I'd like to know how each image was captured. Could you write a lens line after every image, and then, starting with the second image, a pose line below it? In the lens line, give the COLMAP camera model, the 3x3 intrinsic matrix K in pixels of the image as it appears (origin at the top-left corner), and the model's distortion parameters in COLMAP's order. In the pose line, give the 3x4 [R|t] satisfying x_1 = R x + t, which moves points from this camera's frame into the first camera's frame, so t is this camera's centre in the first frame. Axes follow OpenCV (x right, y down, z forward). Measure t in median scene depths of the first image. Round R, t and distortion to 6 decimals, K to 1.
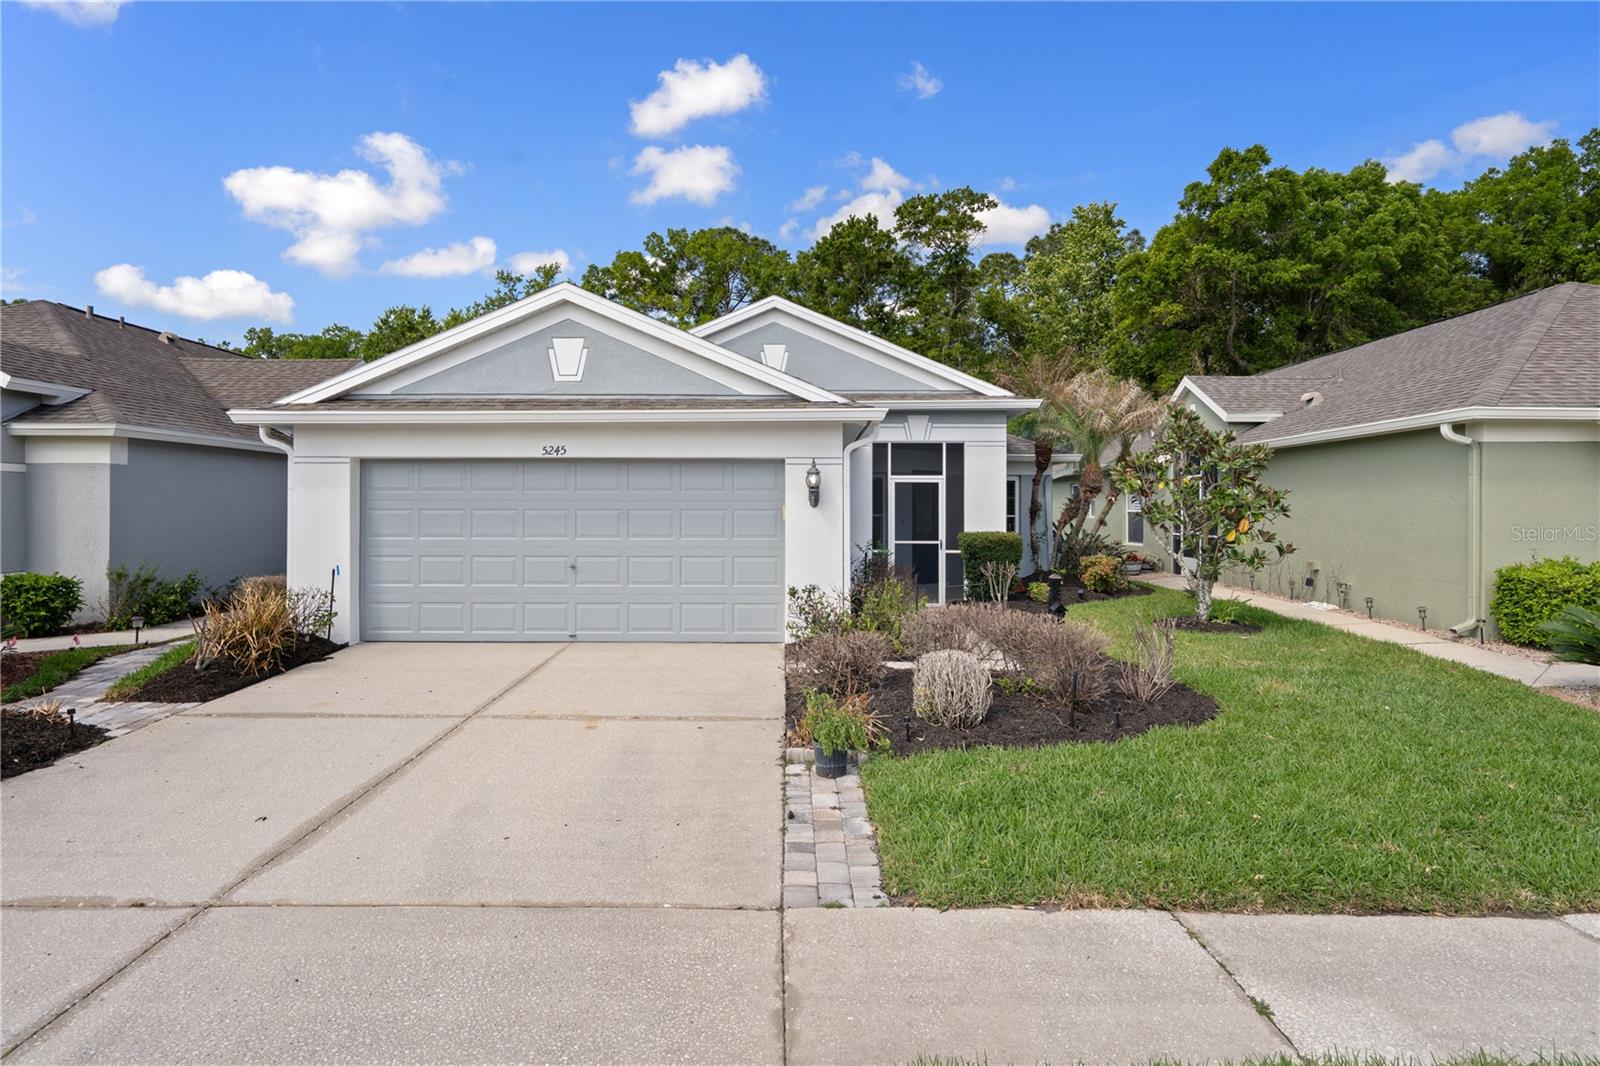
lens RADIAL K [[939.0, 0, 800.0], [0, 939.0, 533.0], [0, 0, 1]] dist [-0.000966, 0.000317]
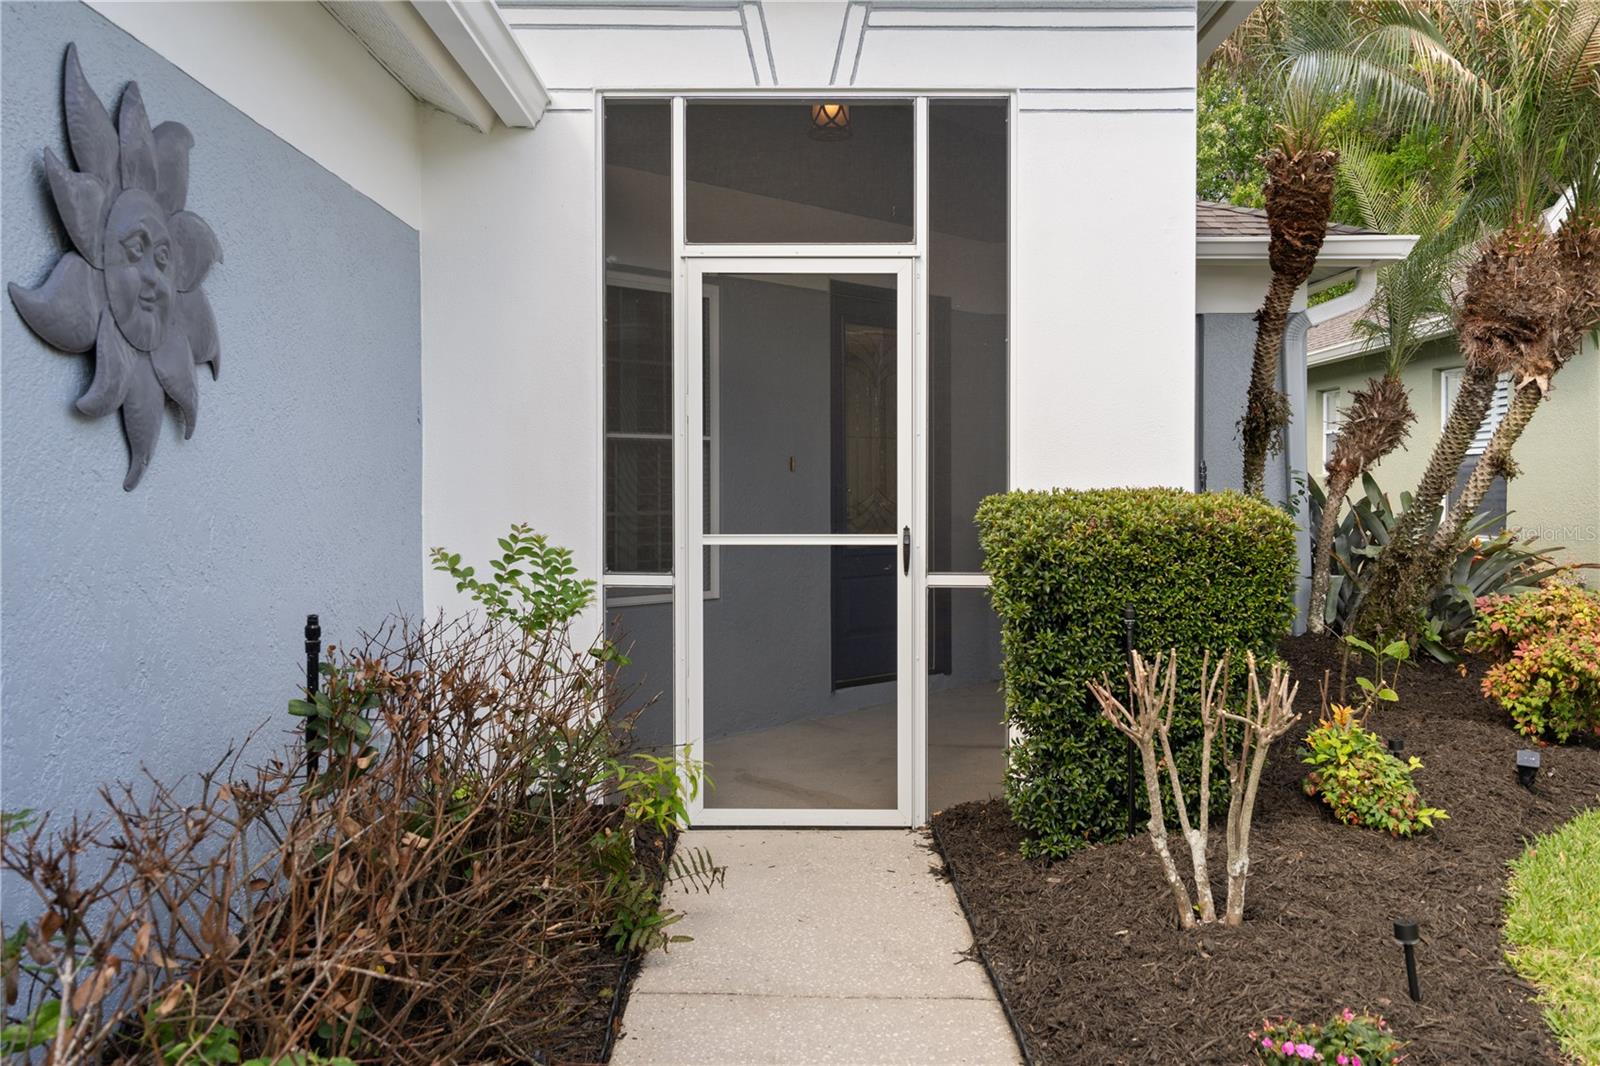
lens RADIAL K [[1385.5, 0, 800.0], [0, 1385.5, 533.0], [0, 0, 1]] dist [-0.002269, -0.000840]
pose [[0.999967, -0.002211, 0.007864, 0.121370], [0.002140, 0.999958, 0.008942, 0.005312], [-0.007884, -0.008925, 0.999929, 0.664685]]
